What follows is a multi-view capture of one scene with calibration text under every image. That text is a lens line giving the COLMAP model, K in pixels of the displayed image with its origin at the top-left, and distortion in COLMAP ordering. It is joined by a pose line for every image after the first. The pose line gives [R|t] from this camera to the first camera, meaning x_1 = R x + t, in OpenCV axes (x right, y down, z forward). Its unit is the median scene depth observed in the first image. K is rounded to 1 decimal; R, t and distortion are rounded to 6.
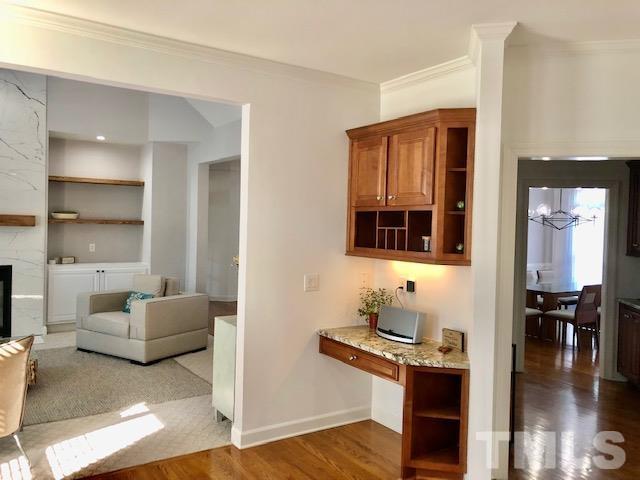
lens RADIAL K [[523.1, 0, 320.0], [0, 523.1, 240.0], [0, 0, 1]] dist [0.060794, -0.071736]
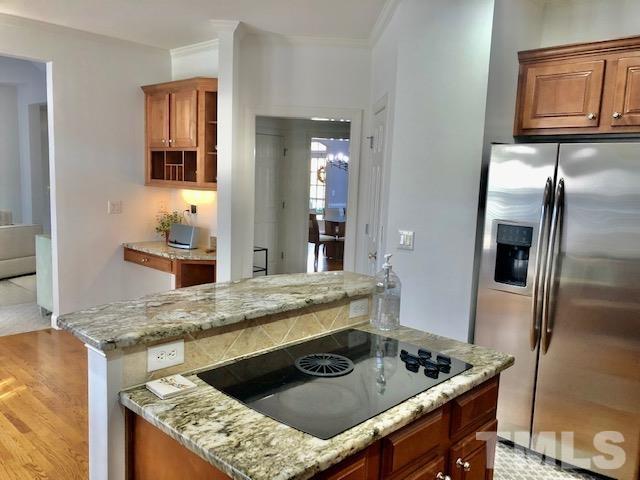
lens RADIAL K [[525.3, 0, 316.6], [0, 525.3, 244.6], [0, 0, 1]] dist [0.013382, 0.005899]
pose [[0.974148, -0.019698, 0.225052, 0.186563], [-0.005082, 0.994029, 0.109000, 0.032877], [-0.225855, -0.107326, 0.968231, -0.408458]]
